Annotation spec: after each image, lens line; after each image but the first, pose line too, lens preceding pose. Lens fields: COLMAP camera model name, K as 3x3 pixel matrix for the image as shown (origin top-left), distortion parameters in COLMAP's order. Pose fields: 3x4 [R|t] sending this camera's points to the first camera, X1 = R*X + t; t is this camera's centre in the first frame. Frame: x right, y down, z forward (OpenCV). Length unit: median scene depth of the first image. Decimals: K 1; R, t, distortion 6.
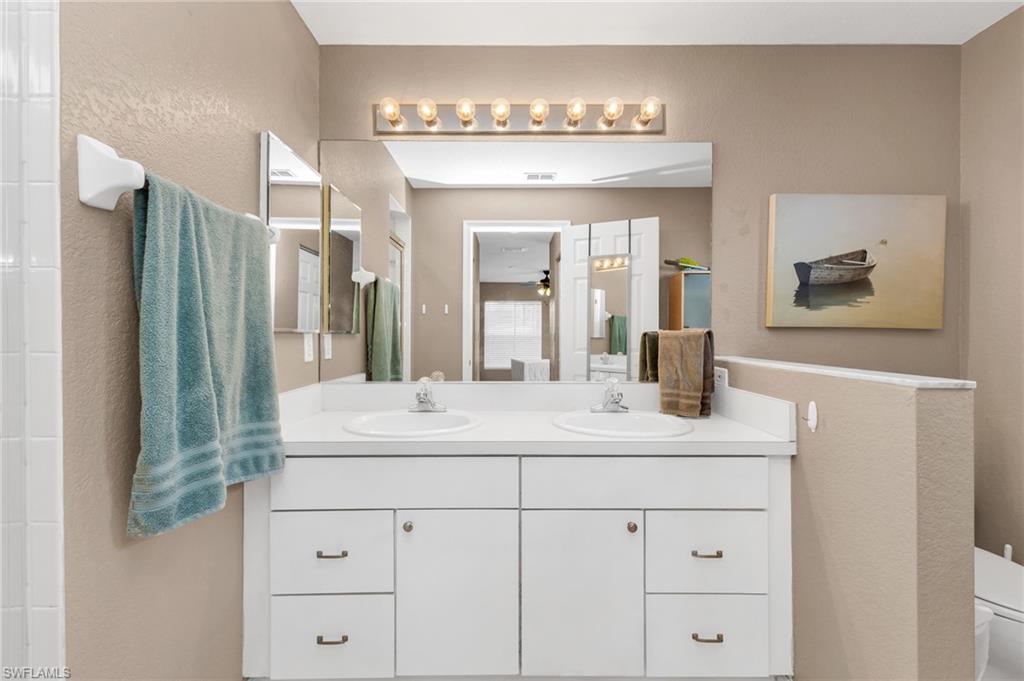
lens RADIAL K [[455.2, 0, 506.9], [0, 455.2, 334.2], [0, 0, 1]] dist [0.004480, 0.000259]
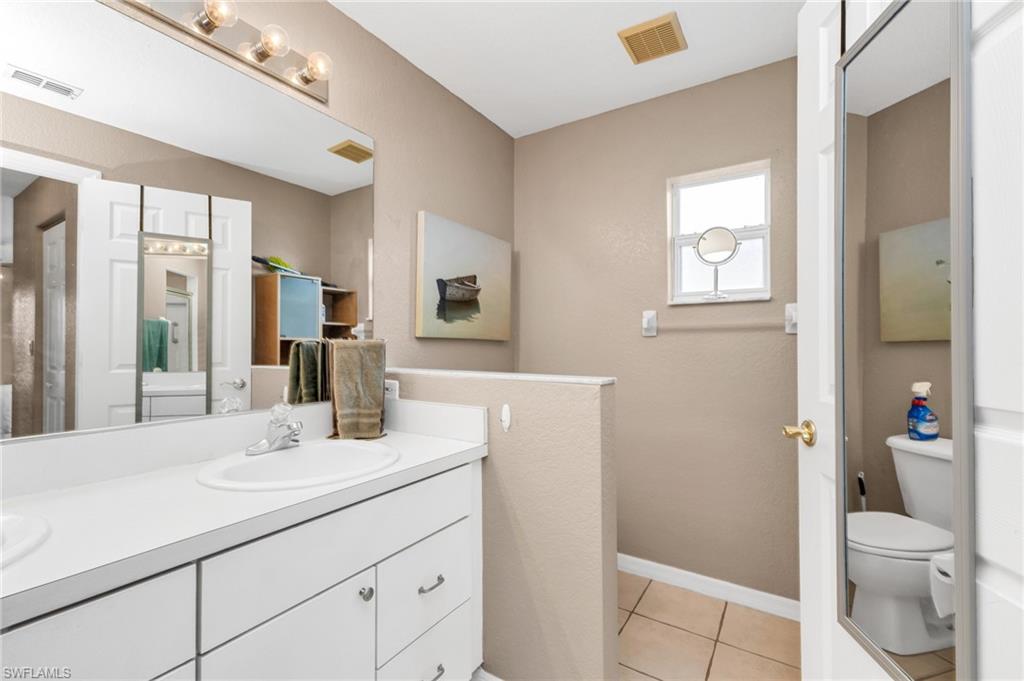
lens RADIAL K [[448.7, 0, 512.0], [0, 448.7, 340.5], [0, 0, 1]] dist [0.001465, -0.000135]
pose [[0.531865, 0.010273, 0.846767, -0.185725], [-0.002018, 0.999939, -0.010864, 0.002177], [-0.846827, 0.004070, 0.531853, 0.297767]]
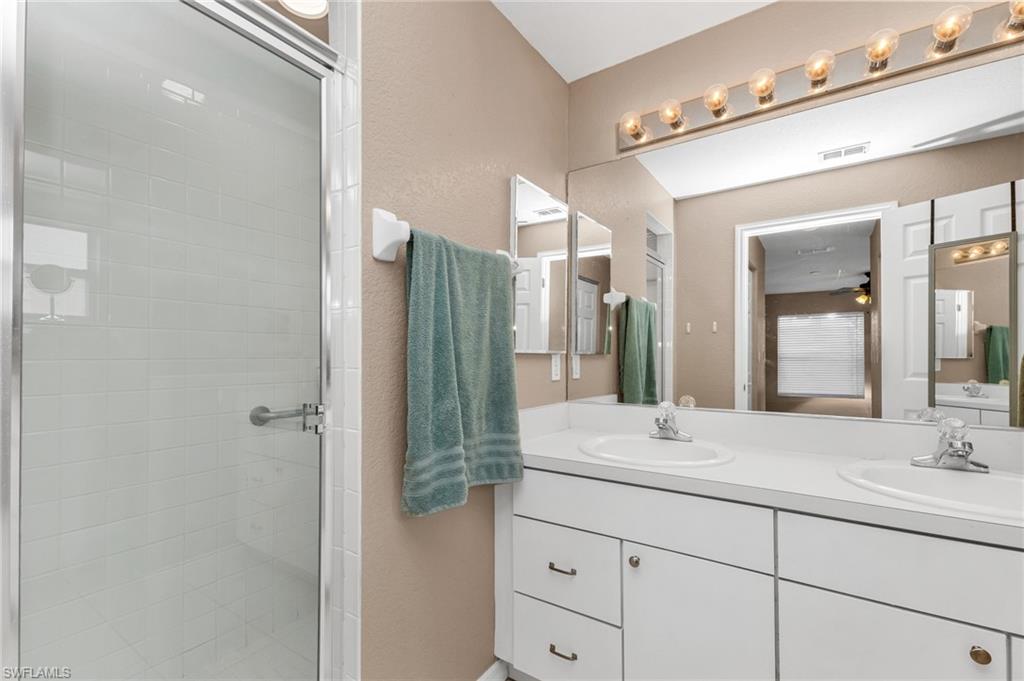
lens RADIAL K [[447.5, 0, 504.8], [0, 447.5, 349.8], [0, 0, 1]] dist [0.001852, -0.000185]
pose [[0.815563, -0.009844, -0.578584, 0.076039], [0.003202, 0.999917, -0.012499, 0.000375], [0.578659, 0.008341, 0.815527, 0.074353]]
